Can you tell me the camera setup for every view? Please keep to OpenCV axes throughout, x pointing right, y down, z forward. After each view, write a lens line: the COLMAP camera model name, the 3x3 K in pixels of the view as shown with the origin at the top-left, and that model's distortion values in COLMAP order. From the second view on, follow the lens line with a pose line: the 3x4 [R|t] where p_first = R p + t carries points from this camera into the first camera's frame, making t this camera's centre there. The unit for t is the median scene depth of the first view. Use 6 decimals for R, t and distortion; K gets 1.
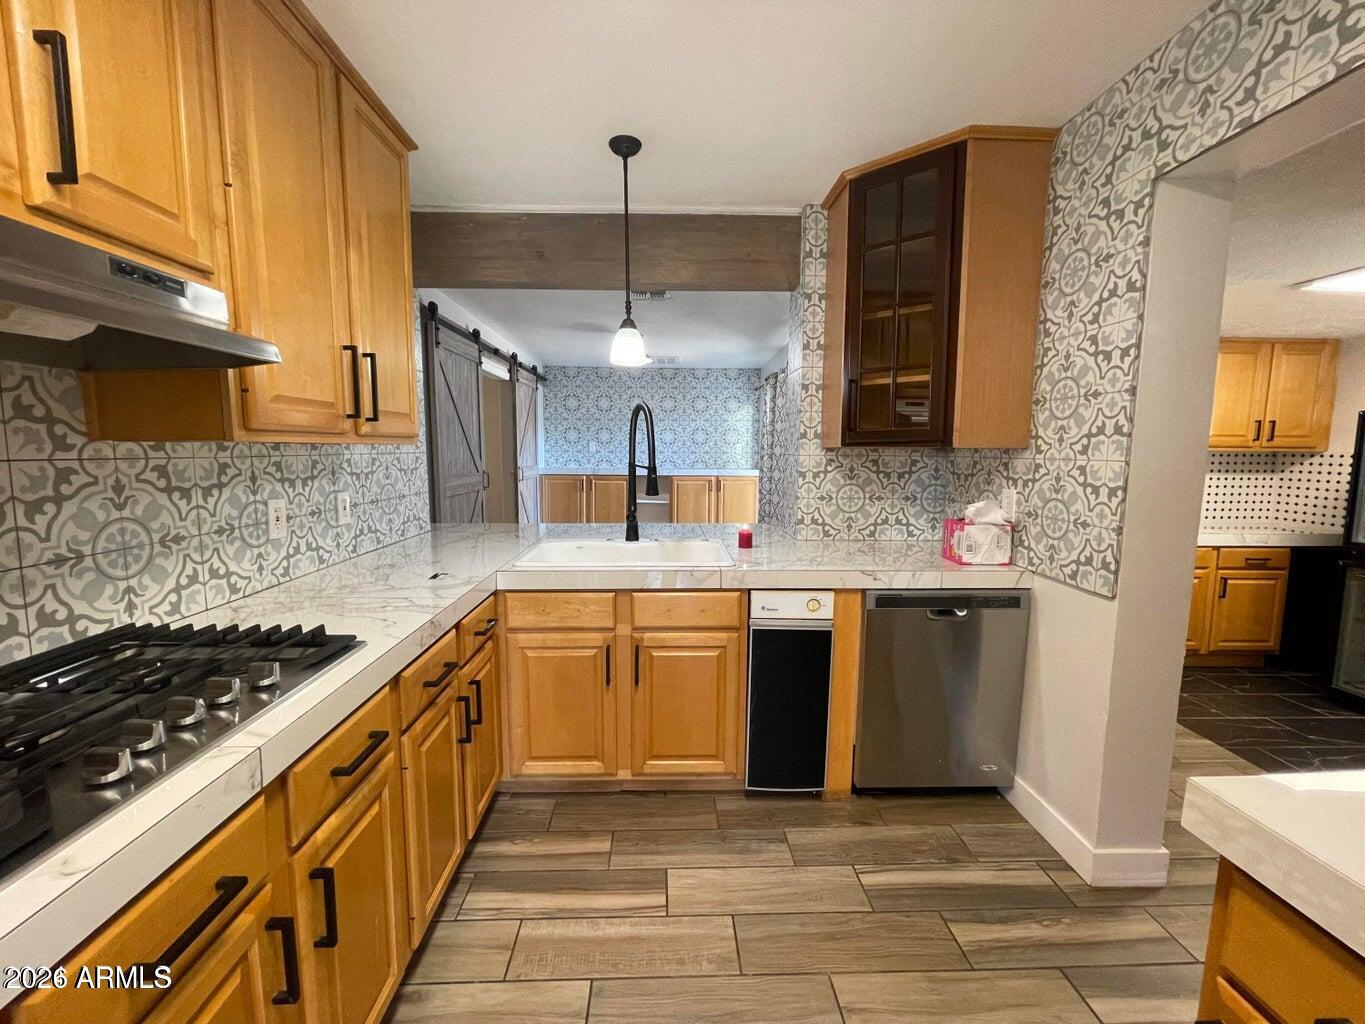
lens RADIAL K [[550.8, 0, 679.2], [0, 550.8, 509.6], [0, 0, 1]] dist [-0.001539, -0.000075]
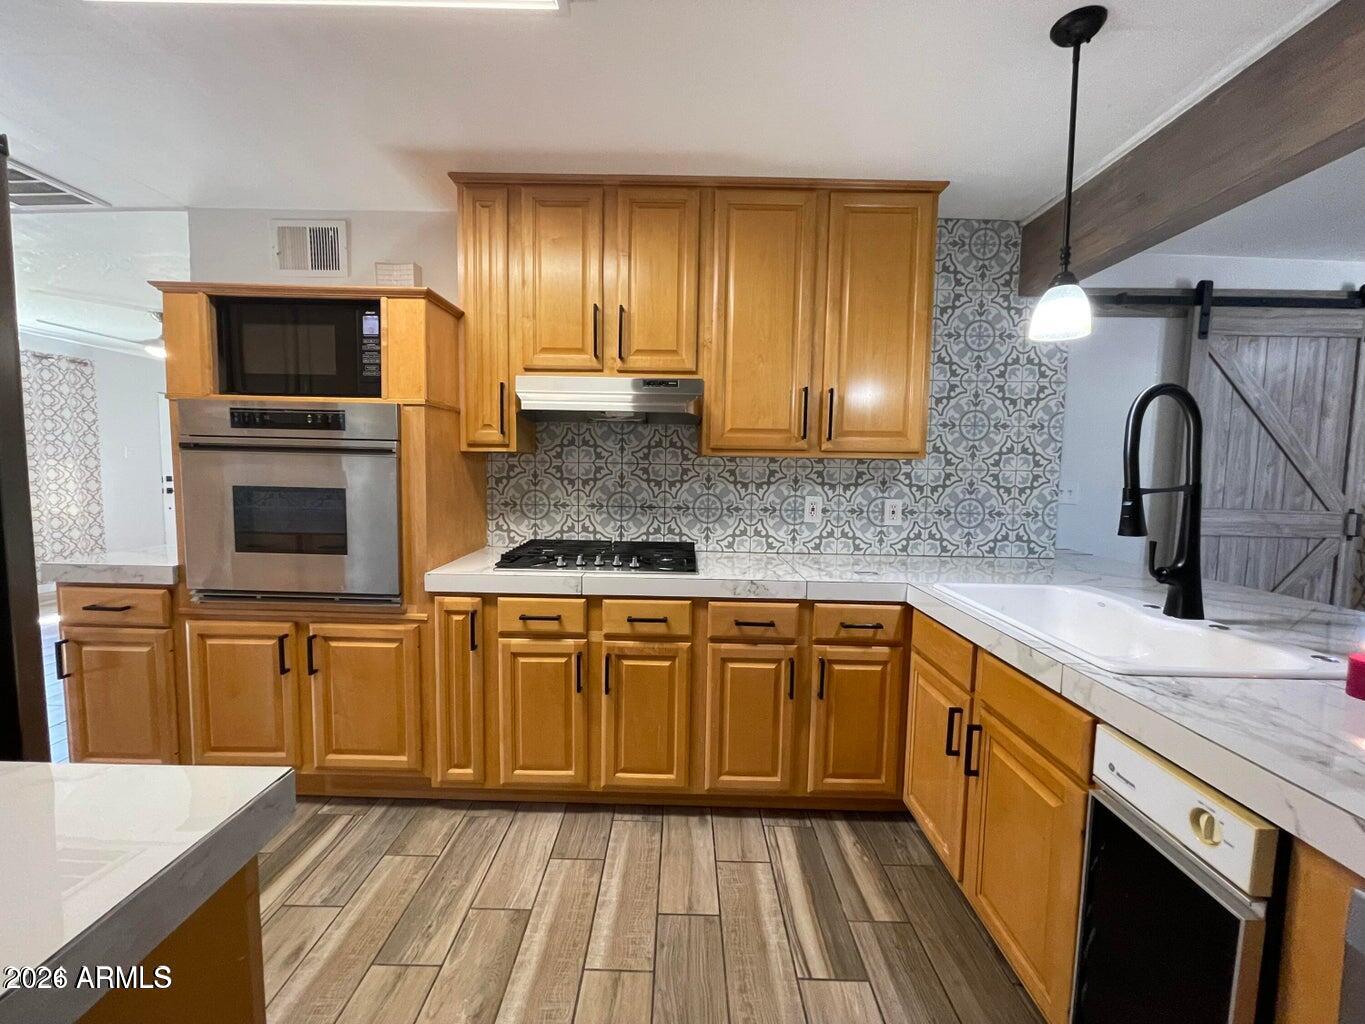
lens RADIAL K [[550.8, 0, 675.9], [0, 550.8, 508.8], [0, 0, 1]] dist [-0.001539, -0.000075]
pose [[-0.046113, 0.069135, -0.996541, 0.673503], [-0.128541, 0.988898, 0.074553, -0.042477], [0.990632, 0.131534, -0.036715, 0.607046]]
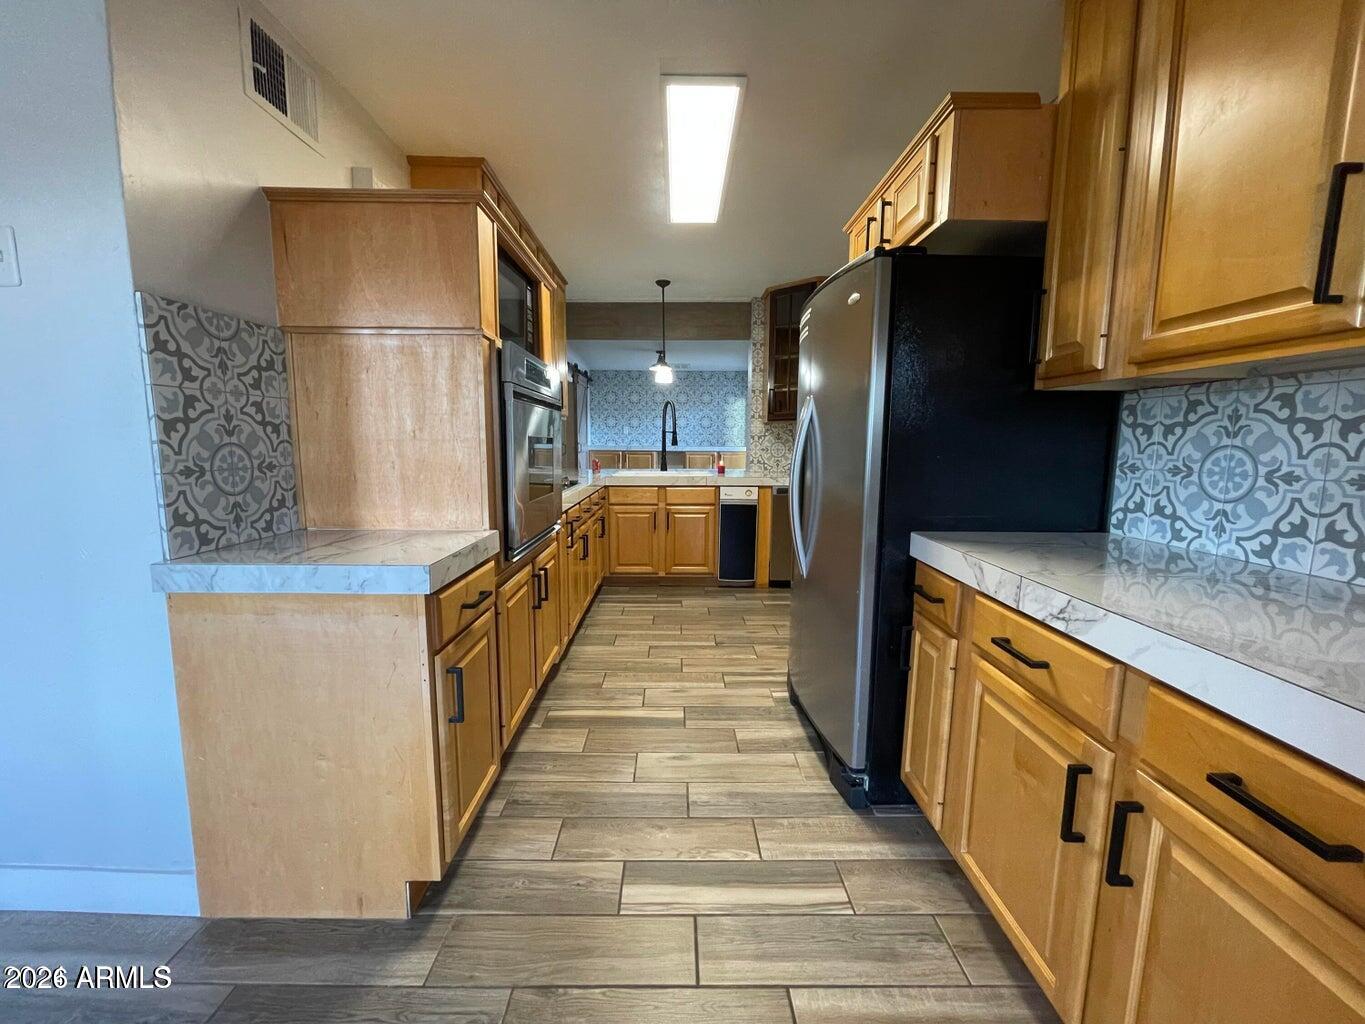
lens RADIAL K [[550.8, 0, 681.1], [0, 550.8, 512.1], [0, 0, 1]] dist [-0.001539, -0.000075]
pose [[0.999750, 0.002001, -0.022270, 0.024435], [-0.001566, 0.999808, 0.019529, 0.211429], [0.022305, -0.019489, 0.999561, -1.221435]]
